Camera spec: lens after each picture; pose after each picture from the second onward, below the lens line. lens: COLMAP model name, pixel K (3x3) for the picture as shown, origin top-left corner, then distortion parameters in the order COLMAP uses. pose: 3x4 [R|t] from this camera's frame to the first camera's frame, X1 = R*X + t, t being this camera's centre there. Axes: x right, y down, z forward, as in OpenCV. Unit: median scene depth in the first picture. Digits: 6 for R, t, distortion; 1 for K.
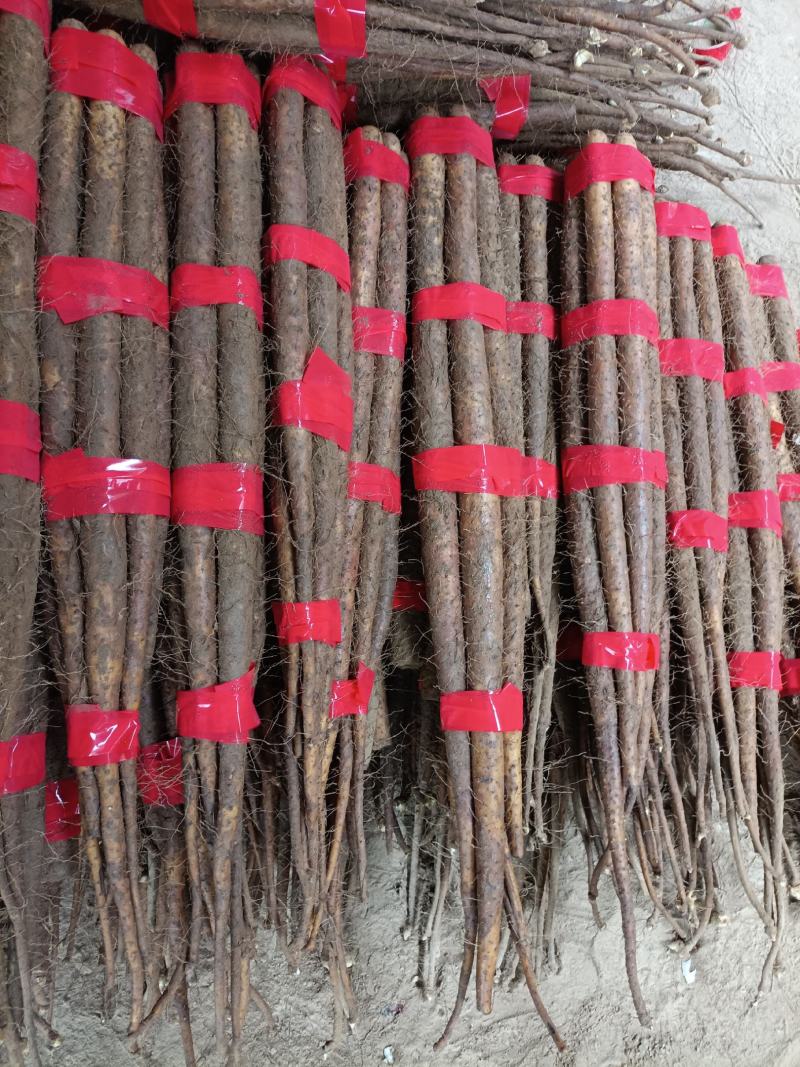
lens RADIAL K [[842.9, 0, 403.9], [0, 842.9, 532.9], [0, 0, 1]] dist [0.038502, -0.013161]
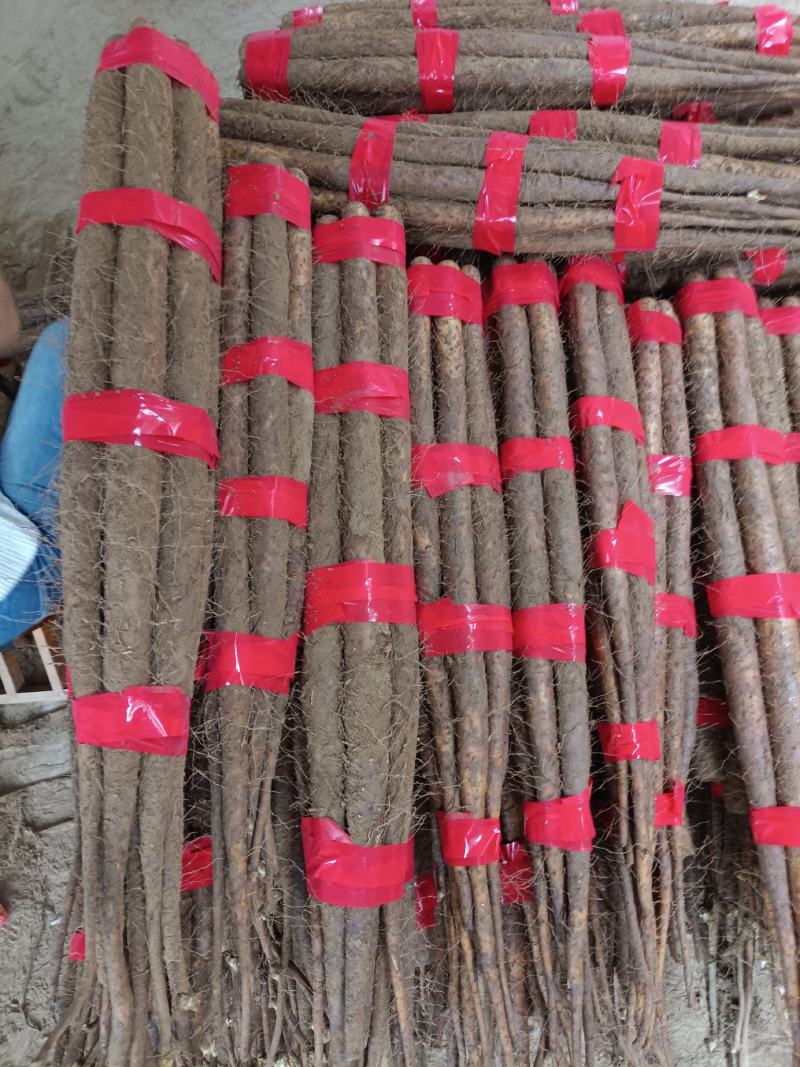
lens RADIAL K [[842.9, 0, 398.9], [0, 842.9, 534.4], [0, 0, 1]] dist [0.038502, -0.013161]
pose [[0.977747, -0.042112, -0.205516, -0.170786], [0.022118, 0.994878, -0.098633, -0.062719], [0.208617, 0.091892, 0.973671, -0.187140]]
